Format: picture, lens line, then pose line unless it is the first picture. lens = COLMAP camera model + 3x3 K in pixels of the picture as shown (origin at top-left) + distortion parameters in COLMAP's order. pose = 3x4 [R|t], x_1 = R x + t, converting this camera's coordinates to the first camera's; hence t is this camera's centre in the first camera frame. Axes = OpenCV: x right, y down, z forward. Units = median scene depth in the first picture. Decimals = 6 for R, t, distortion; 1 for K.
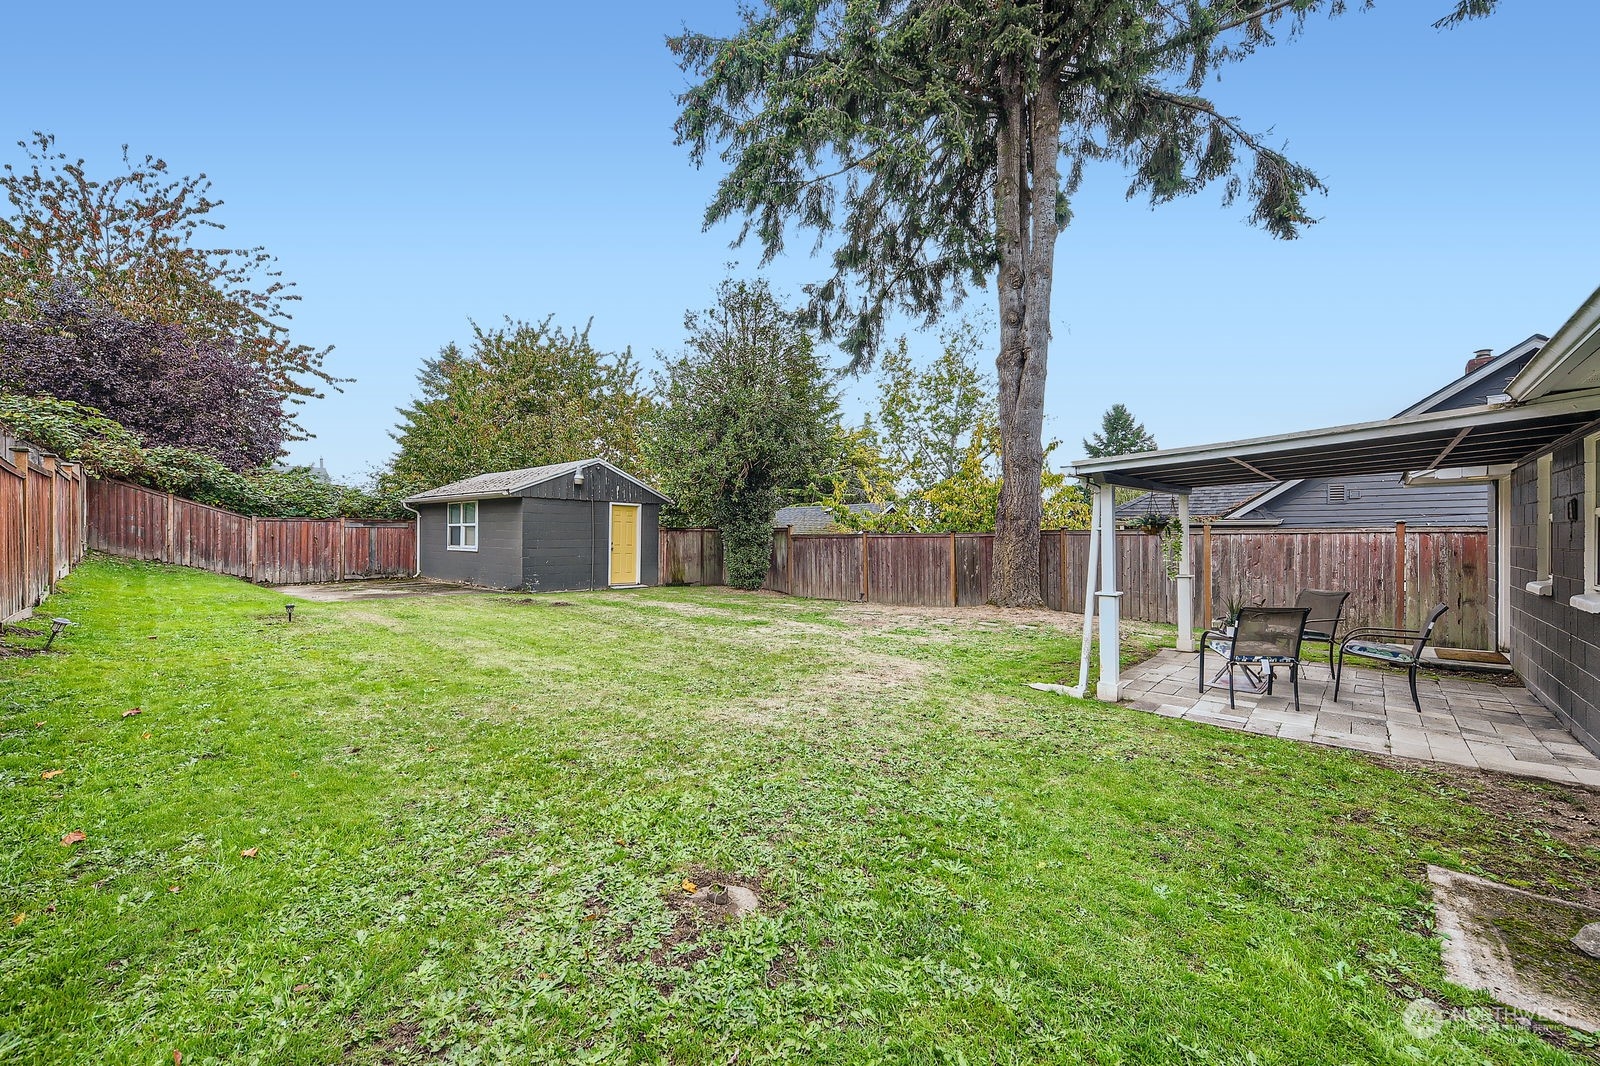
lens RADIAL K [[632.6, 0, 800.5], [0, 632.6, 532.9], [0, 0, 1]] dist [0.014850, -0.003938]
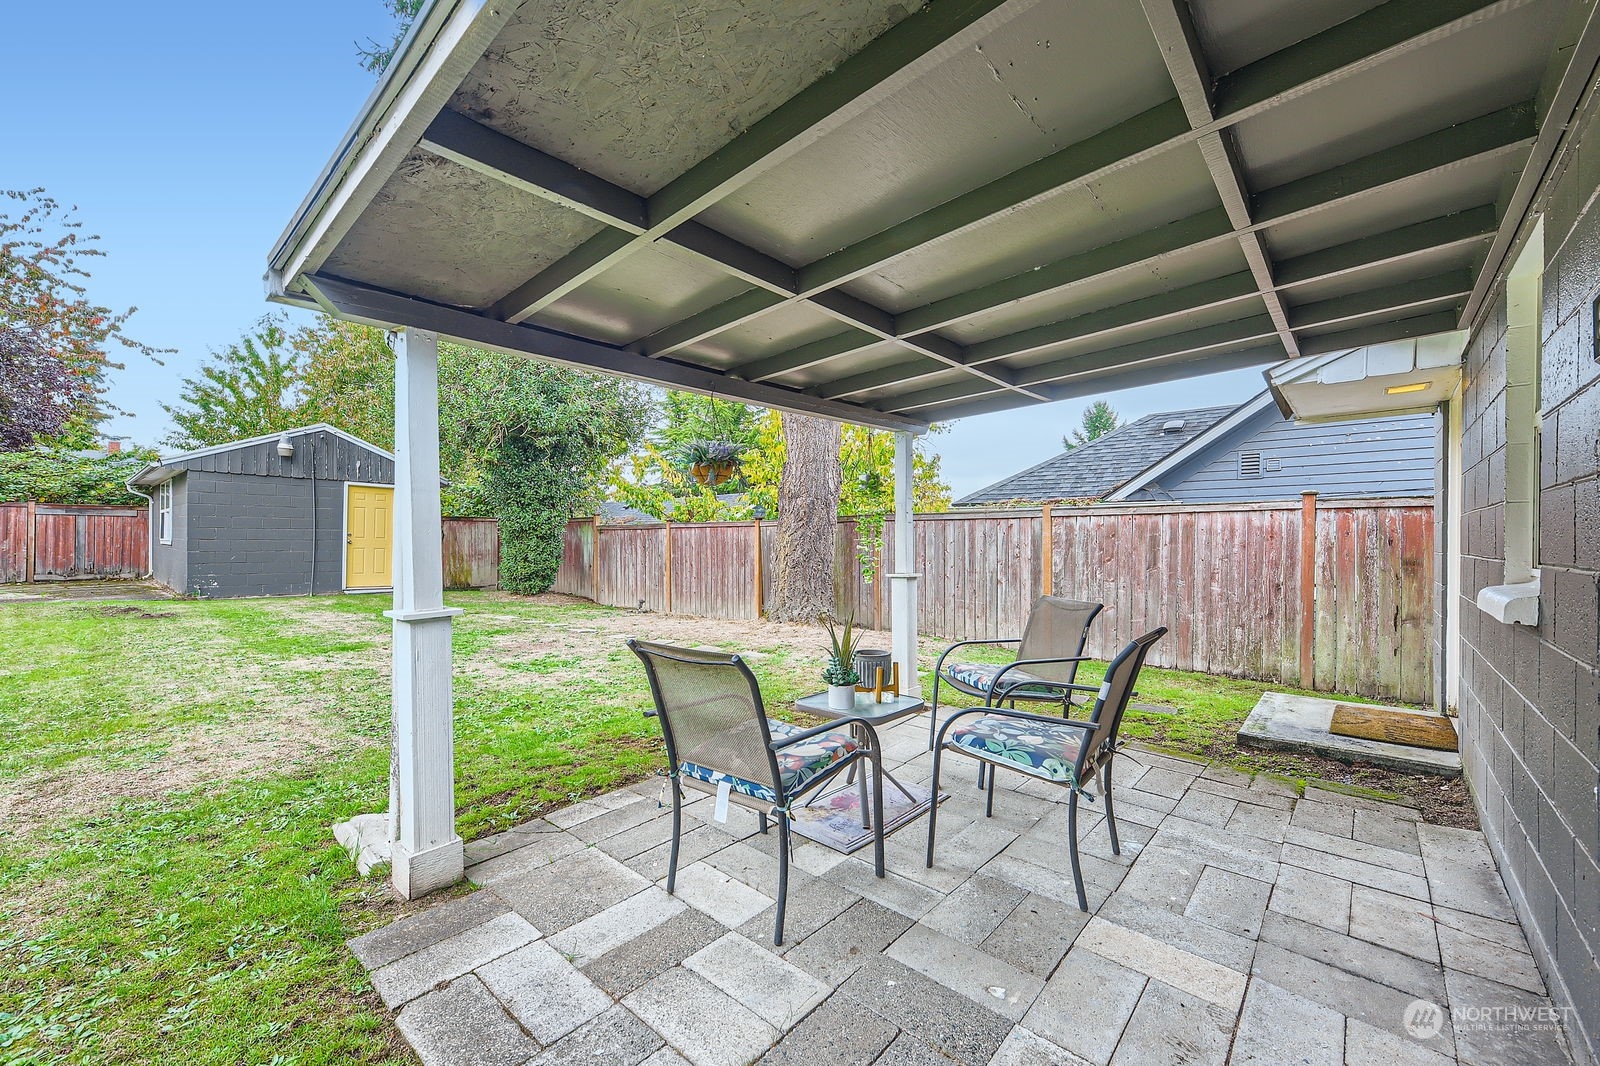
lens RADIAL K [[632.6, 0, 803.2], [0, 632.6, 538.3], [0, 0, 1]] dist [0.014850, -0.003938]
pose [[0.999985, 0.003665, 0.004006, 0.255221], [-0.003675, 0.999990, 0.002492, 0.016705], [-0.003997, -0.002506, 0.999989, 0.216311]]
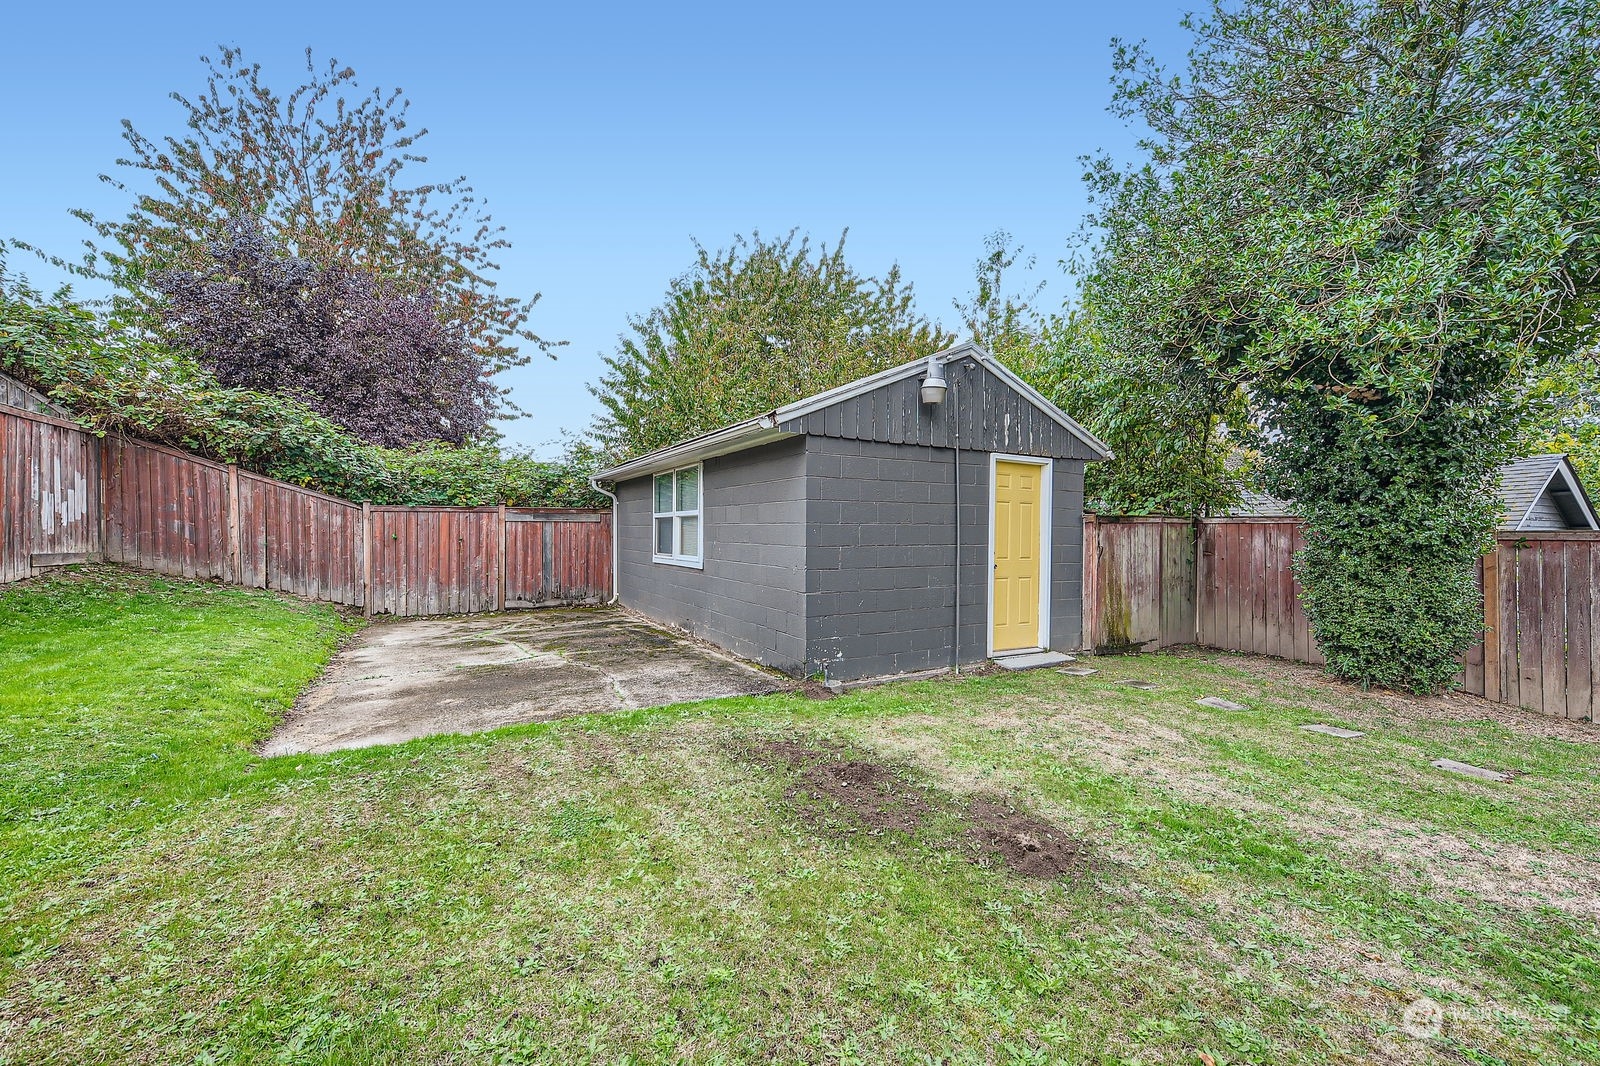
lens RADIAL K [[632.6, 0, 792.3], [0, 632.6, 535.0], [0, 0, 1]] dist [0.014850, -0.003938]
pose [[0.944524, -0.002336, -0.328433, -0.285167], [0.004704, 0.999968, 0.006415, 0.001296], [0.328408, -0.007604, 0.944505, 0.566237]]
